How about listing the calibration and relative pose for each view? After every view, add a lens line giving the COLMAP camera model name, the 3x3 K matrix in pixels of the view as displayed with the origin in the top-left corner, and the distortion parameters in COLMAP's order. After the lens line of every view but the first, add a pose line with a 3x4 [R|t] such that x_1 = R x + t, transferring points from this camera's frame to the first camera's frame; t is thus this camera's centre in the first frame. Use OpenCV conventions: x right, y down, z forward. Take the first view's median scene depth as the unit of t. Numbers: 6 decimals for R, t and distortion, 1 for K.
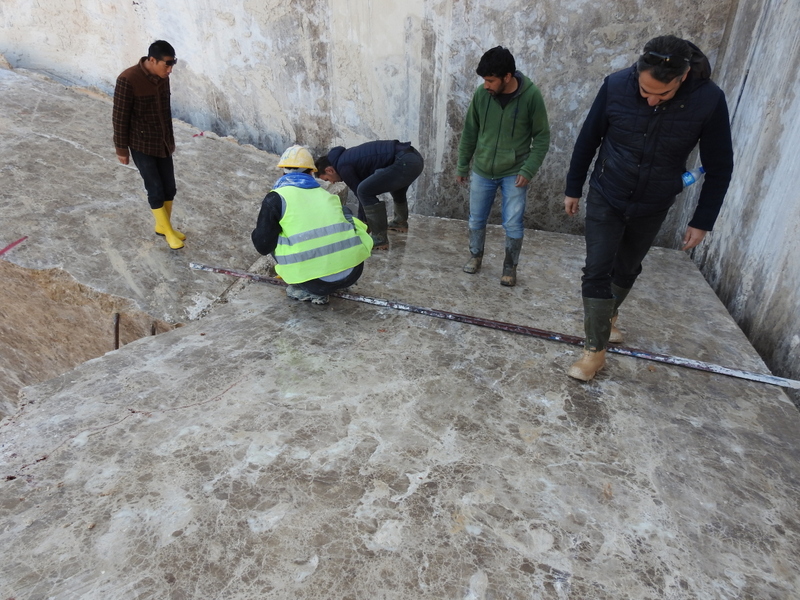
lens RADIAL K [[574.9, 0, 398.2], [0, 574.9, 300.2], [0, 0, 1]] dist [0.004110, 0.002049]
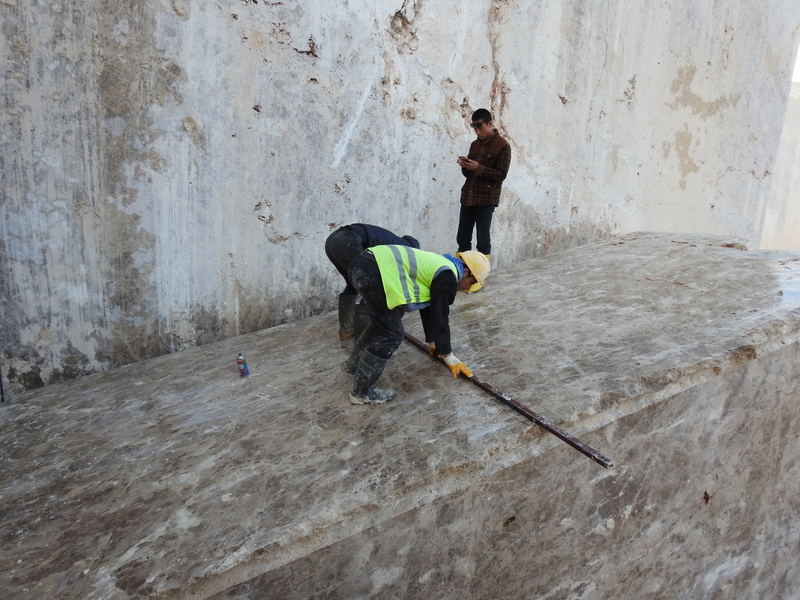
lens RADIAL K [[574.9, 0, 401.2], [0, 574.9, 298.7], [0, 0, 1]] dist [0.004110, 0.002049]
pose [[-0.705418, -0.200555, 0.679826, -0.363206], [0.298076, 0.786256, 0.541251, -0.410139], [-0.643068, 0.584448, -0.494859, 0.845524]]
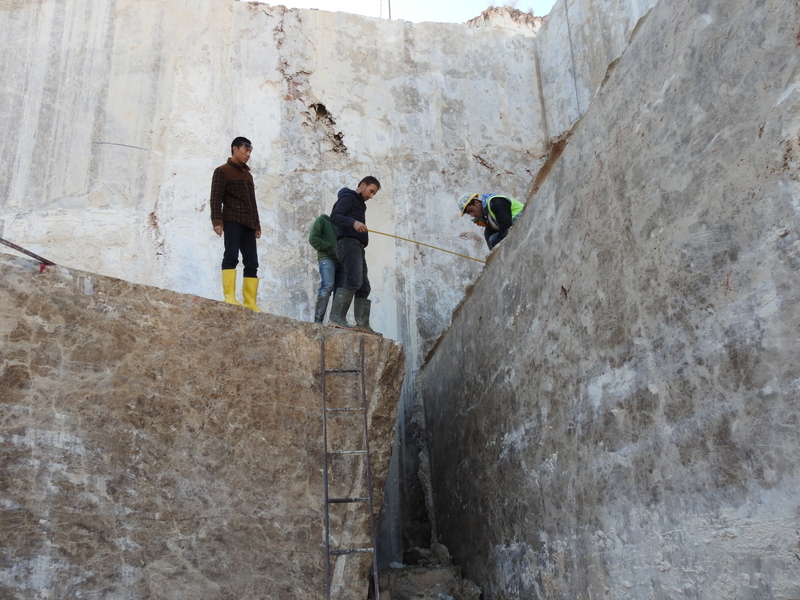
lens RADIAL K [[574.9, 0, 400.3], [0, 574.9, 301.3], [0, 0, 1]] dist [0.004110, 0.002049]
pose [[0.869296, 0.091073, 0.485829, -0.665390], [0.287412, 0.706514, -0.646709, 0.544787], [-0.402143, 0.701815, 0.587994, 0.169347]]
